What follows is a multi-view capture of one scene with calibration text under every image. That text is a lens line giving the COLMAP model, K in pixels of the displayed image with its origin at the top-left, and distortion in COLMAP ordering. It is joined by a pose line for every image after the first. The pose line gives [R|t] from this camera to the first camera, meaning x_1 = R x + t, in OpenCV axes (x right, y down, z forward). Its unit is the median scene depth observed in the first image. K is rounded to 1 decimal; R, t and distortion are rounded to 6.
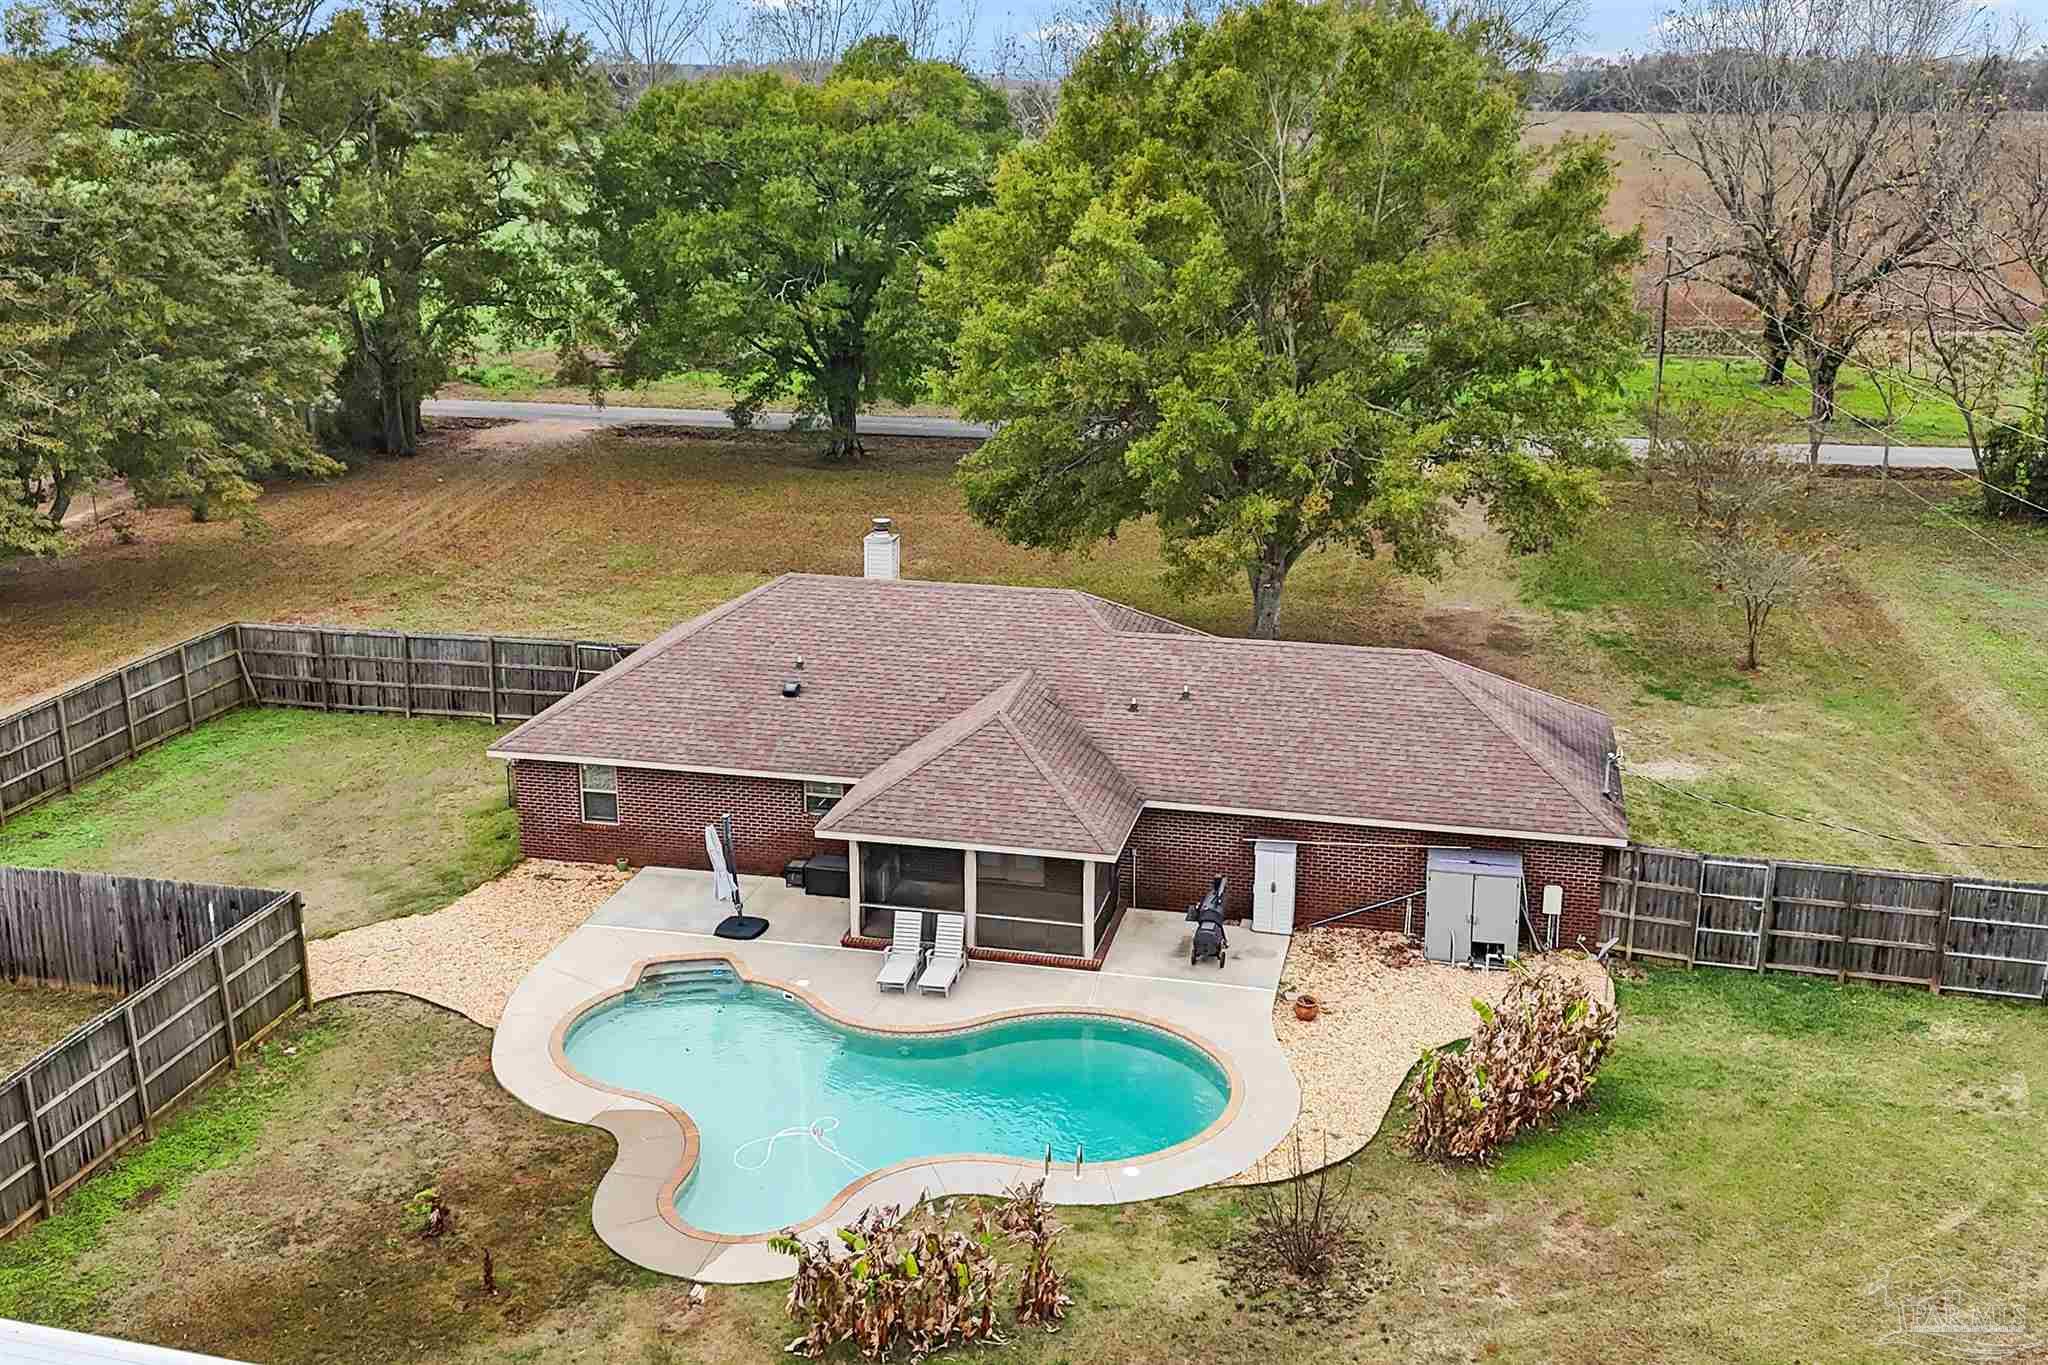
lens RADIAL K [[1982.0, 0, 1022.8], [0, 1982.0, 645.7], [0, 0, 1]] dist [0.172052, -0.416633]
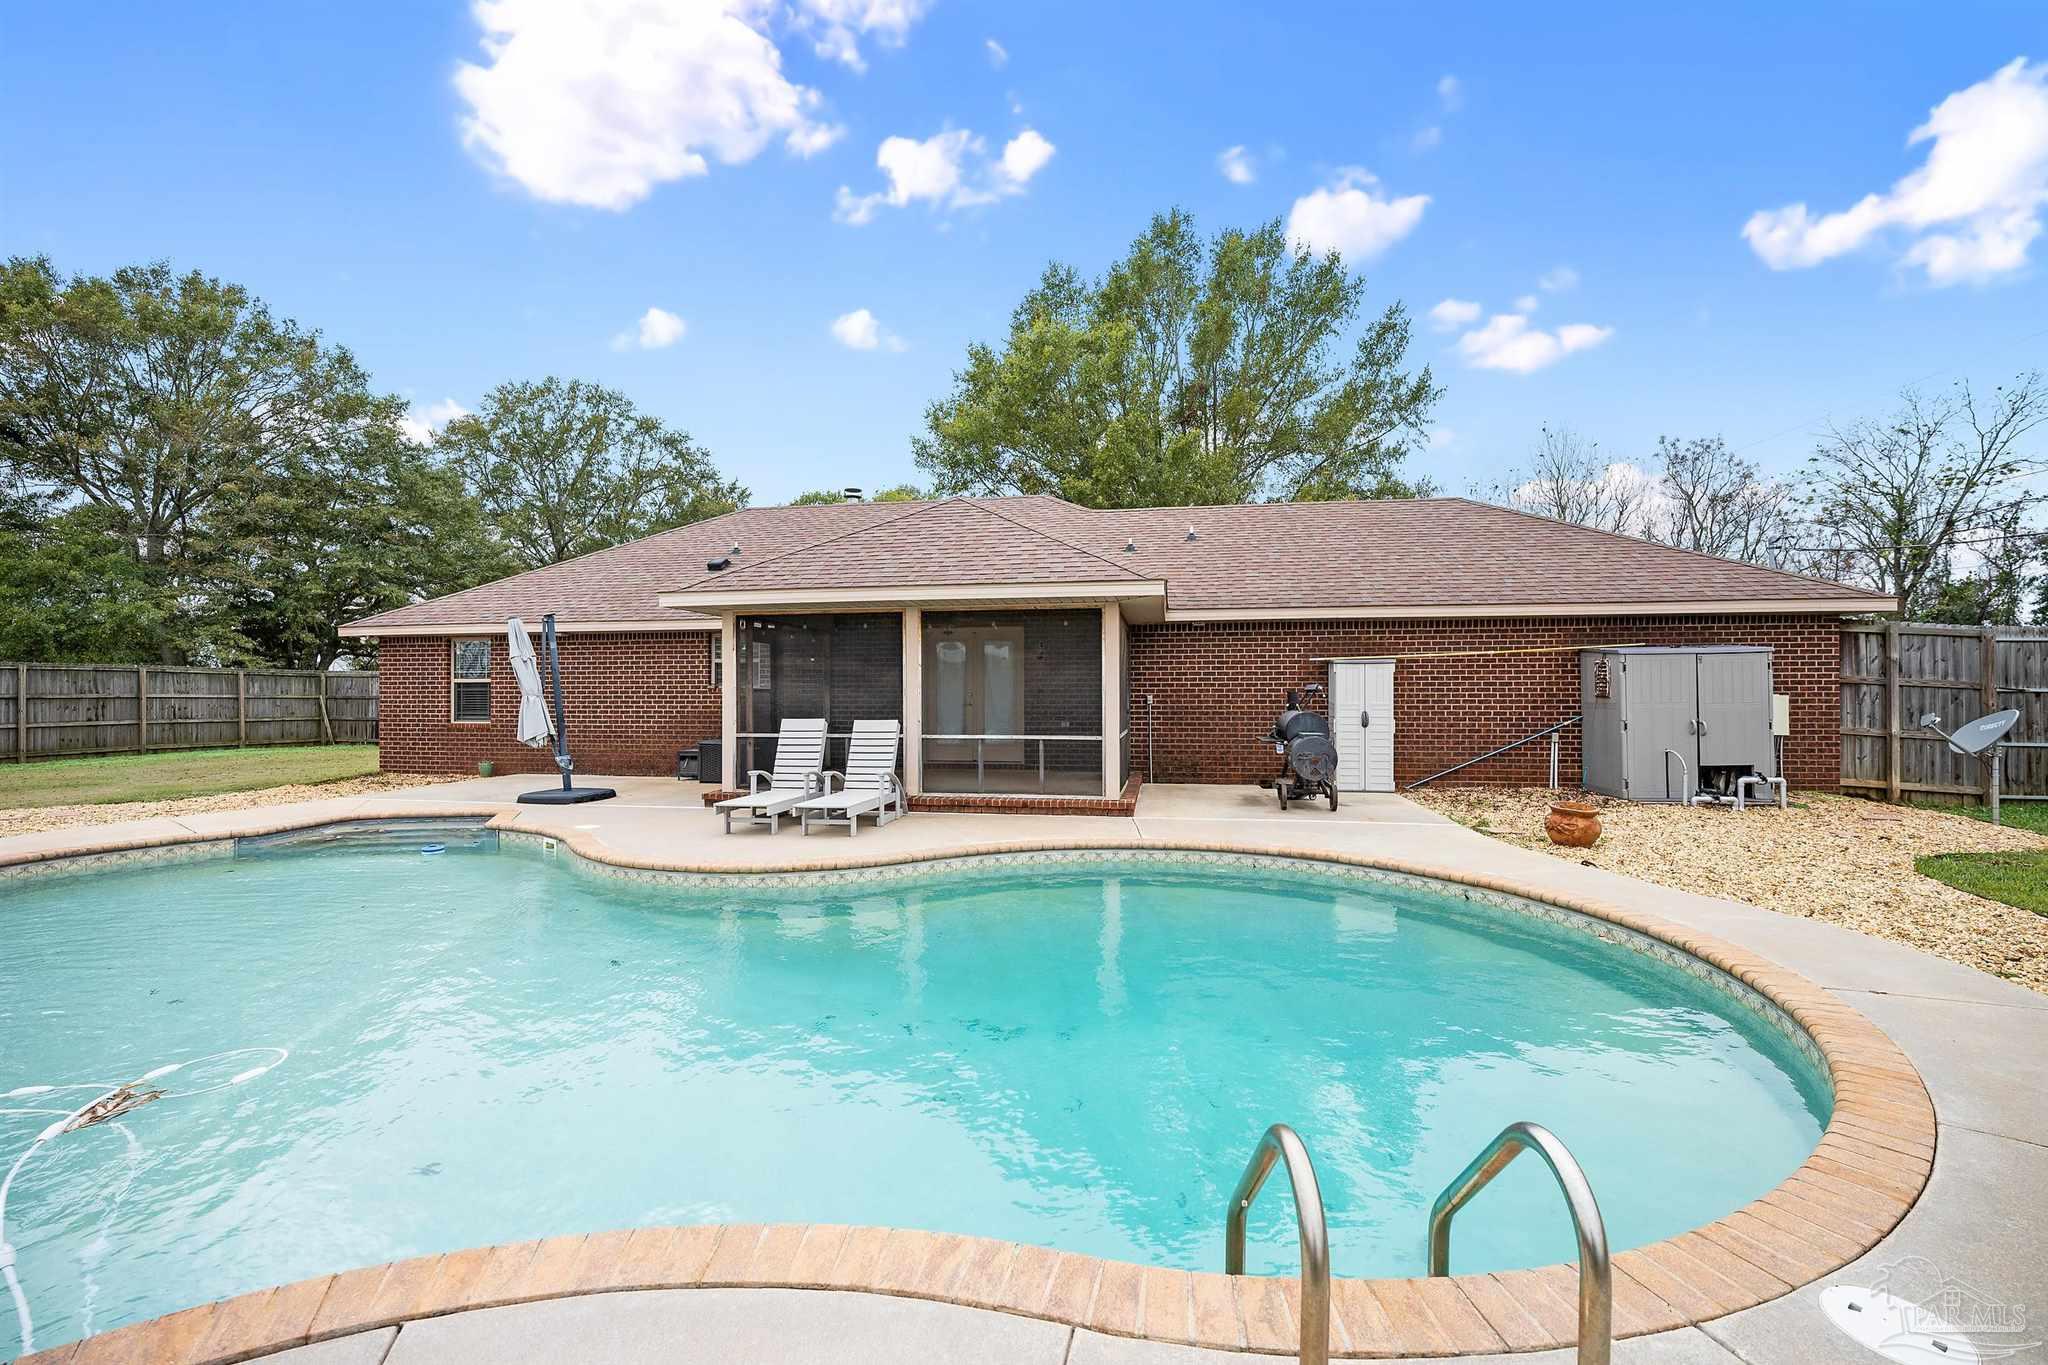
lens RADIAL K [[820.1, 0, 1027.1], [0, 820.1, 678.2], [0, 0, 1]] dist [-0.020723, 0.000848]
pose [[0.998438, -0.003972, 0.055730, -0.005302], [0.019113, 0.961570, -0.273894, 0.186521], [-0.052501, 0.274531, 0.960144, 0.750352]]
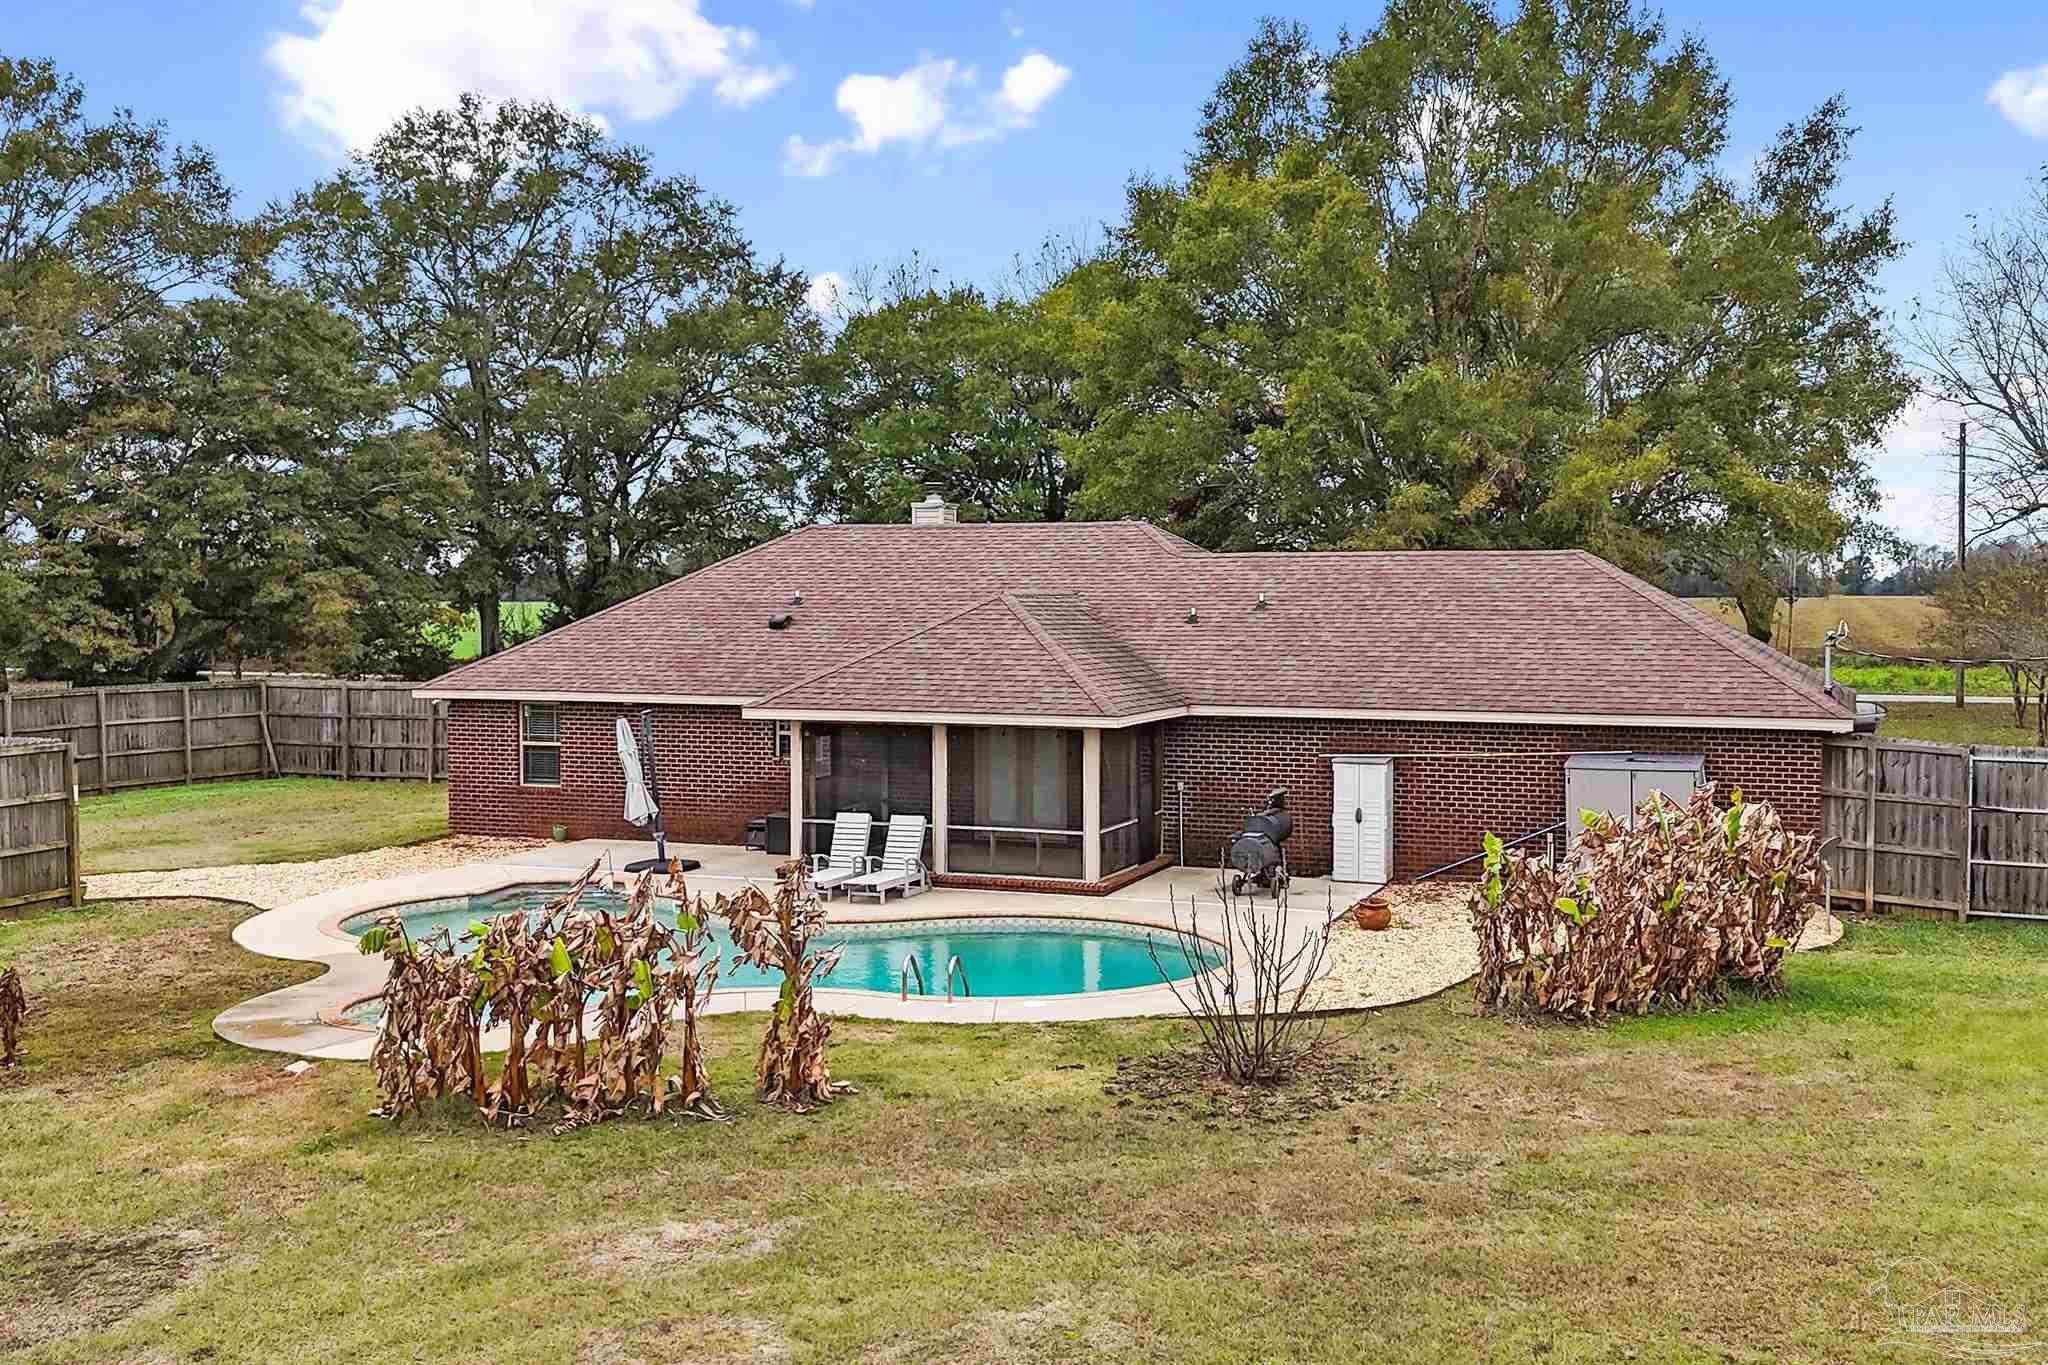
lens RADIAL K [[1957.3, 0, 1071.6], [0, 1957.3, 677.6], [0, 0, 1]] dist [0.144383, -0.275932]
pose [[0.990309, 0.003265, -0.138840, 0.124158], [-0.033386, 0.976003, -0.215181, 0.236378], [0.134806, 0.217732, 0.966654, 0.281753]]
